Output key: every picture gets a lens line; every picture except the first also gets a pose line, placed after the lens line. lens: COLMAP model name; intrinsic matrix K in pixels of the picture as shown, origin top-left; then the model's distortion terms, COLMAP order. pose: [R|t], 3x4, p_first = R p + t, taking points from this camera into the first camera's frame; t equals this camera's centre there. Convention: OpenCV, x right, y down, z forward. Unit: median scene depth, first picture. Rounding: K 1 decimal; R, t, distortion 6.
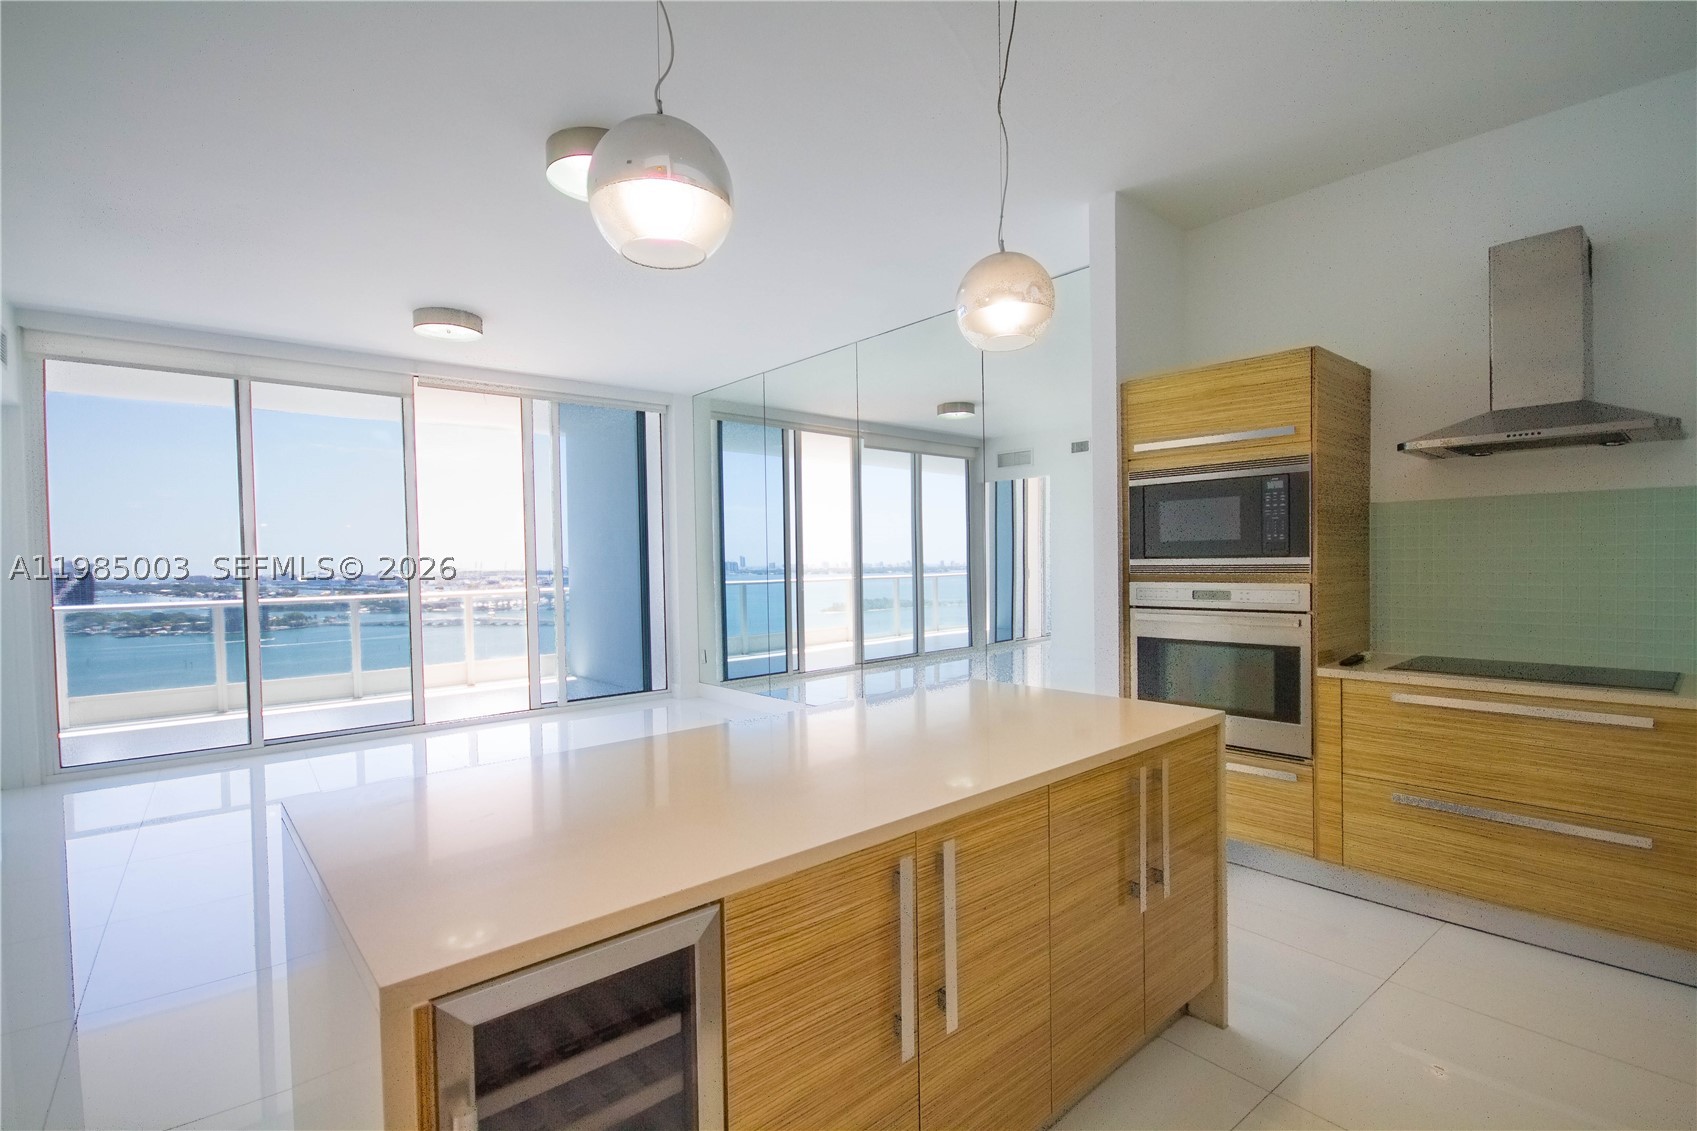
lens RADIAL K [[789.3, 0, 847.7], [0, 789.3, 579.1], [0, 0, 1]] dist [-0.004920, -0.000651]
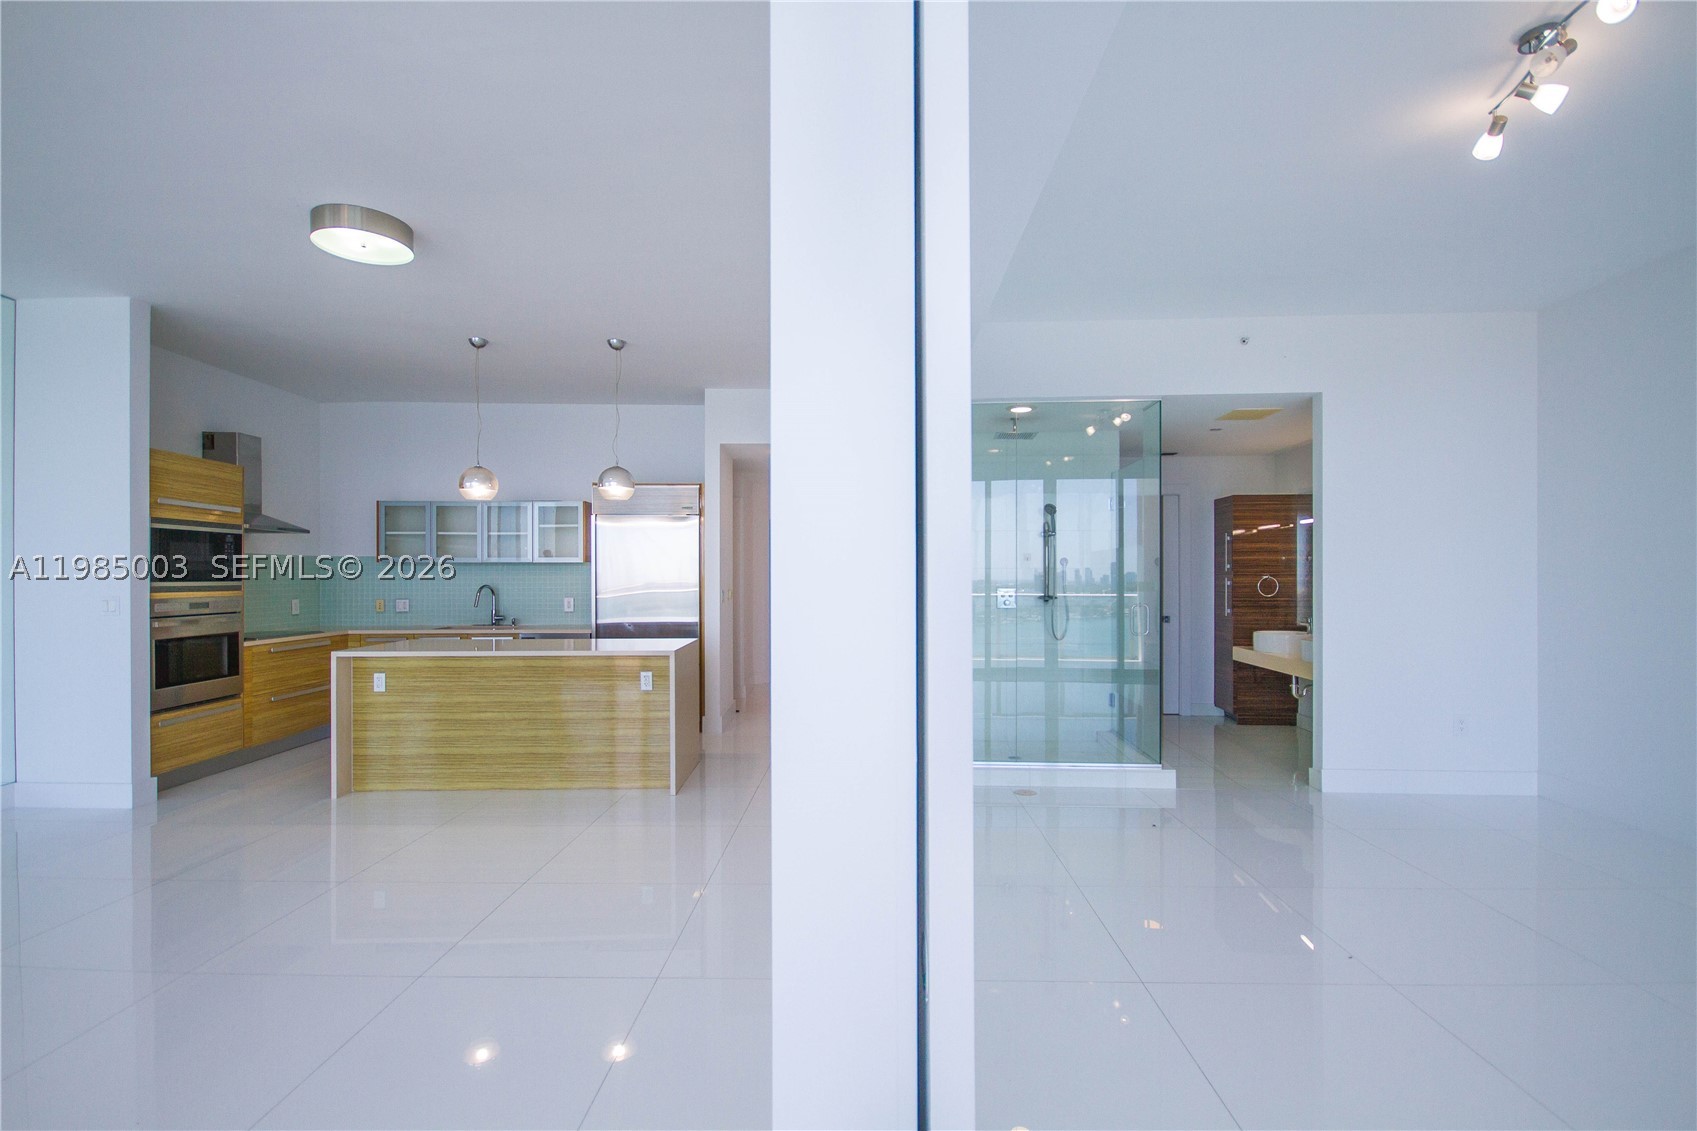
lens RADIAL K [[784.8, 0, 848.2], [0, 784.8, 576.5], [0, 0, 1]] dist [0.013150, -0.014737]
pose [[-0.773794, 0.018531, 0.633167, -1.589329], [0.029962, 0.999524, 0.007364, -0.010135], [-0.632729, 0.024669, -0.773980, 1.469307]]
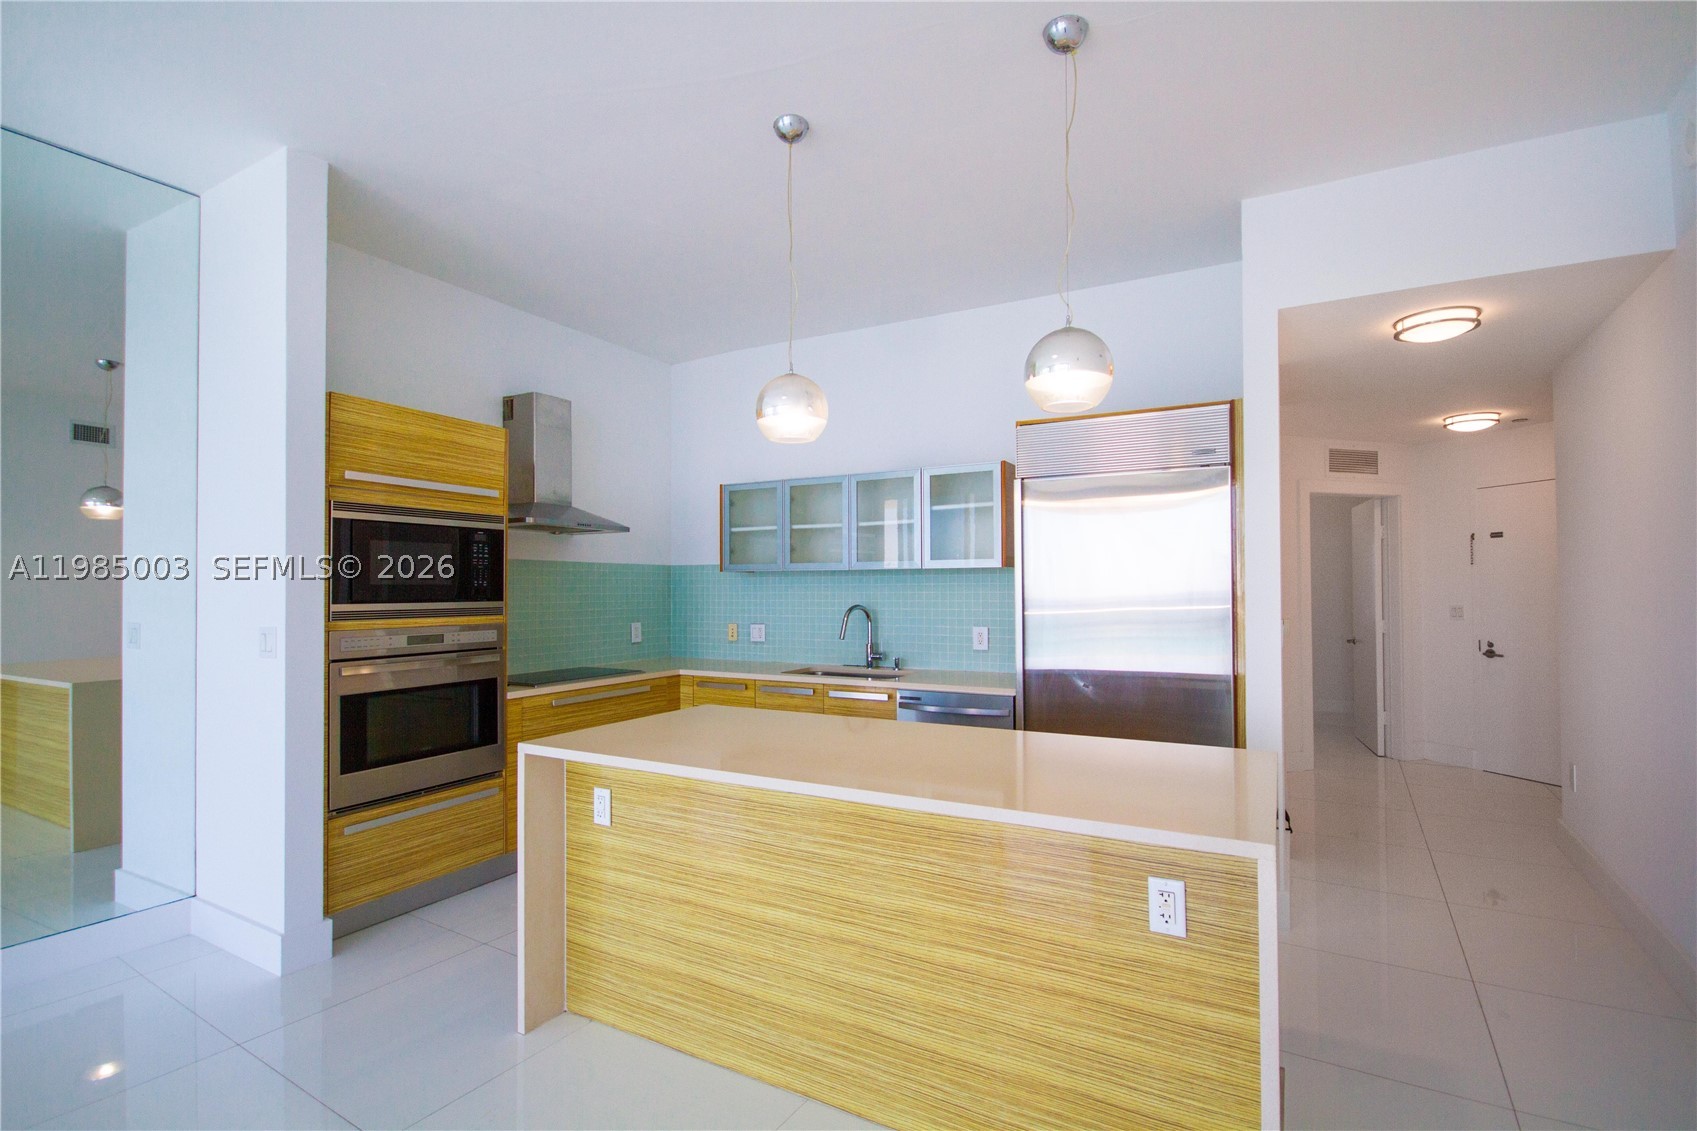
lens RADIAL K [[789.3, 0, 847.7], [0, 789.3, 579.1], [0, 0, 1]] dist [-0.004920, -0.000651]
pose [[-0.344346, 0.031922, 0.938300, -0.707302], [0.032828, 0.999220, -0.021947, -0.017216], [-0.938269, 0.023245, -0.345125, 0.891648]]
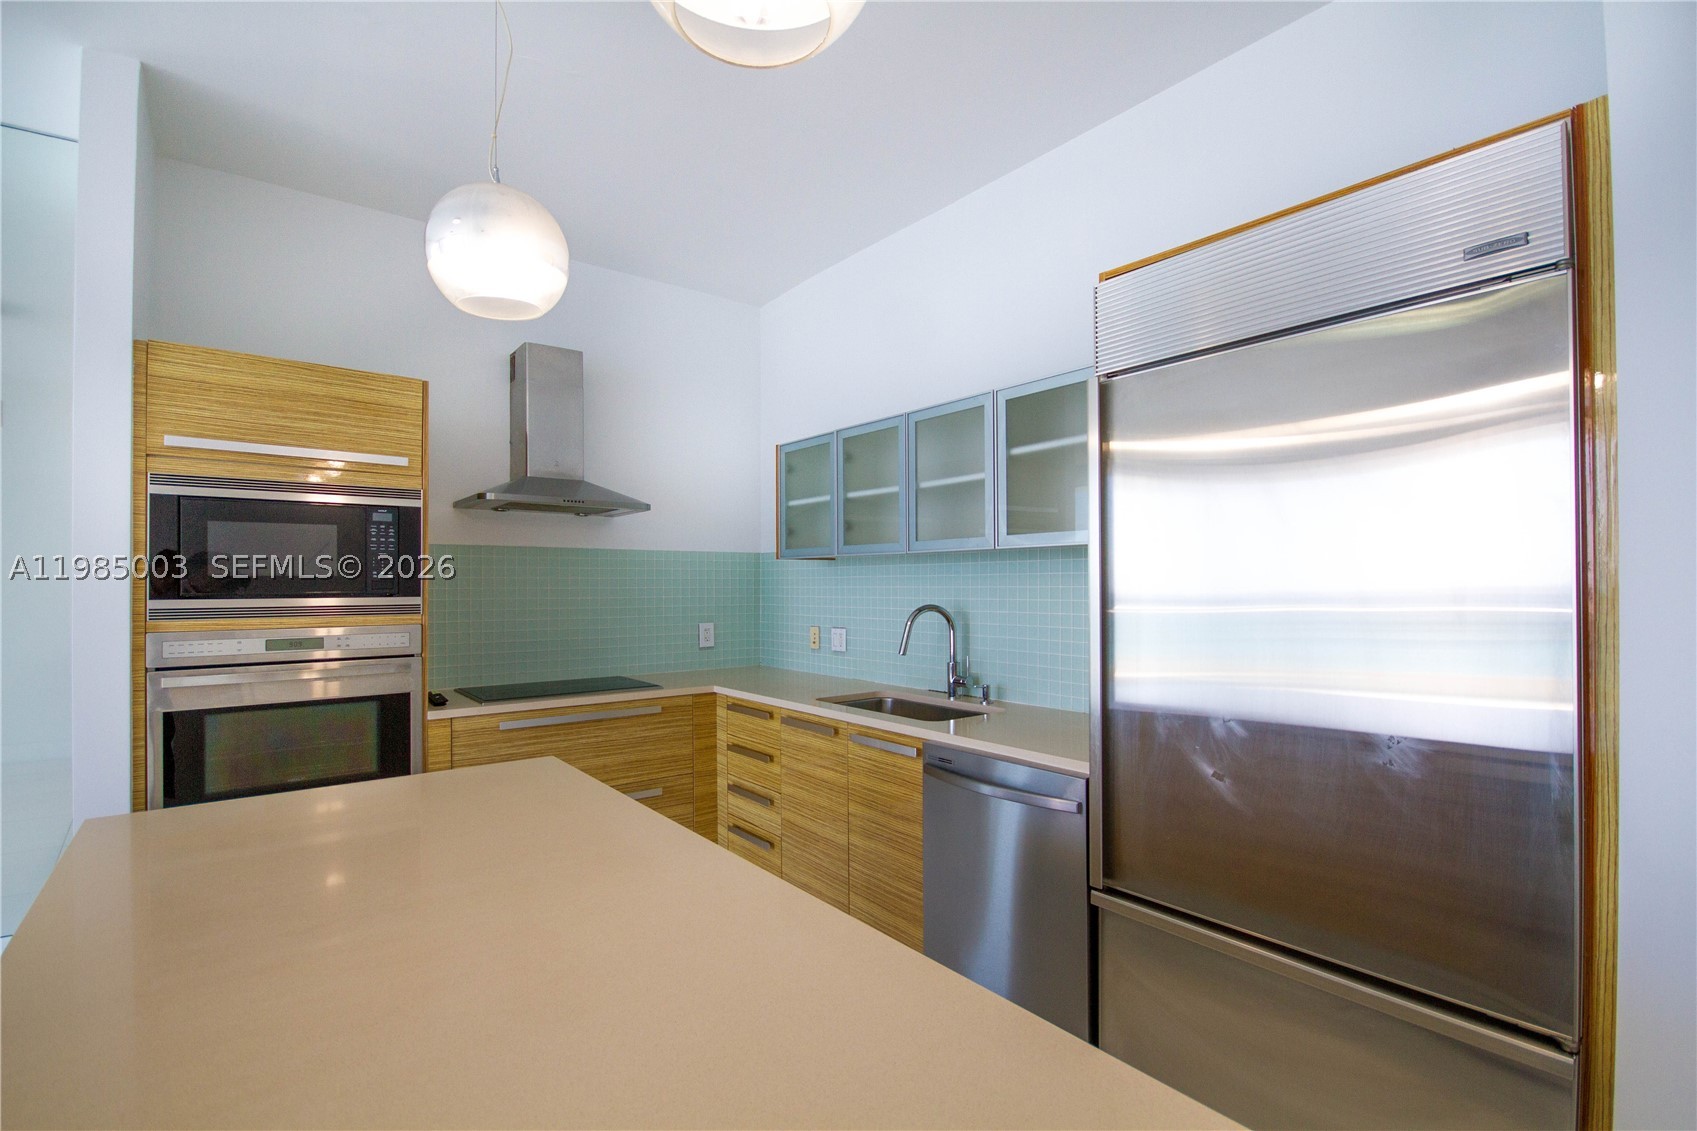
lens RADIAL K [[784.8, 0, 848.2], [0, 784.8, 576.5], [0, 0, 1]] dist [0.013150, -0.014737]
pose [[0.050272, 0.028730, 0.998322, -0.334023], [0.027061, 0.999180, -0.030117, -0.009328], [-0.998369, 0.028529, 0.049454, 0.417771]]
